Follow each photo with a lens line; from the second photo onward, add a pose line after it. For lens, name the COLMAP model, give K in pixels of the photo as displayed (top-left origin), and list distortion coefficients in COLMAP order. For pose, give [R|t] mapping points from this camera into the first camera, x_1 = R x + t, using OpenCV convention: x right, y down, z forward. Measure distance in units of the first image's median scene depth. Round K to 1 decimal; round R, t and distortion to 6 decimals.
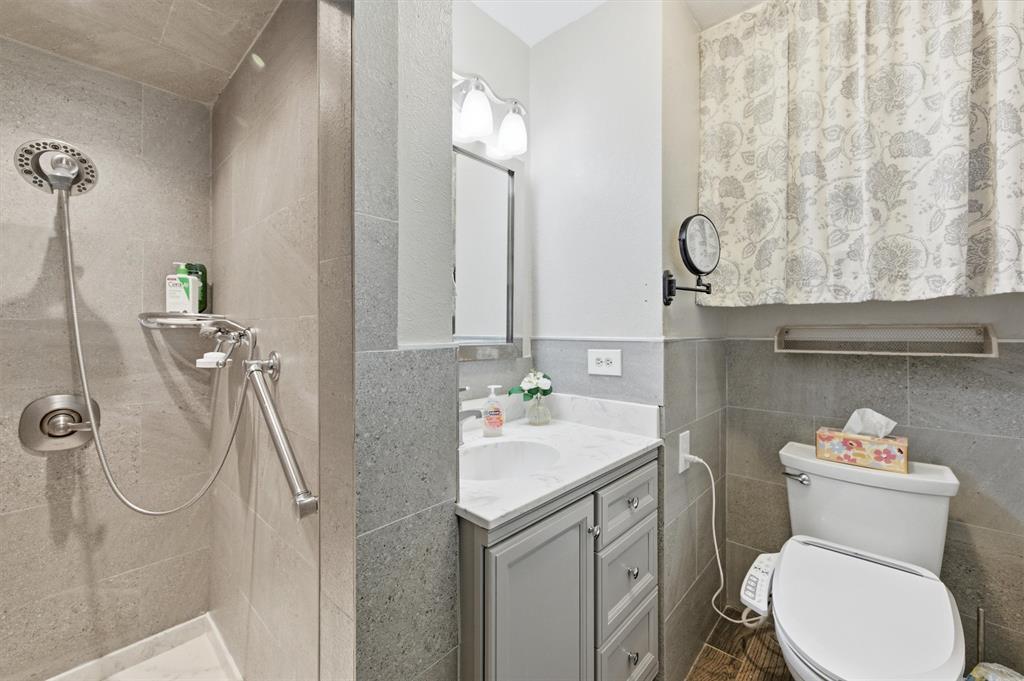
lens RADIAL K [[404.3, 0, 512.9], [0, 404.3, 333.1], [0, 0, 1]] dist [0.001524, -0.000073]
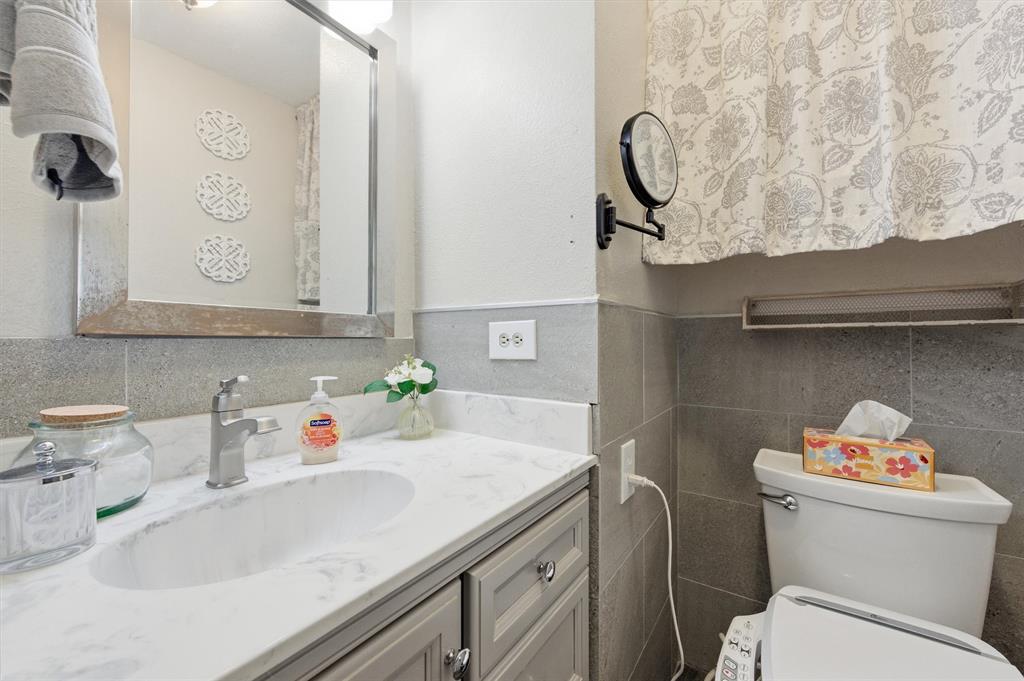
lens RADIAL K [[404.3, 0, 513.4], [0, 404.3, 341.8], [0, 0, 1]] dist [0.001524, -0.000073]
pose [[0.990403, -0.003498, 0.138166, 0.148816], [0.002656, 0.999977, 0.006279, 0.075862], [-0.138185, -0.005852, 0.990389, 0.376800]]
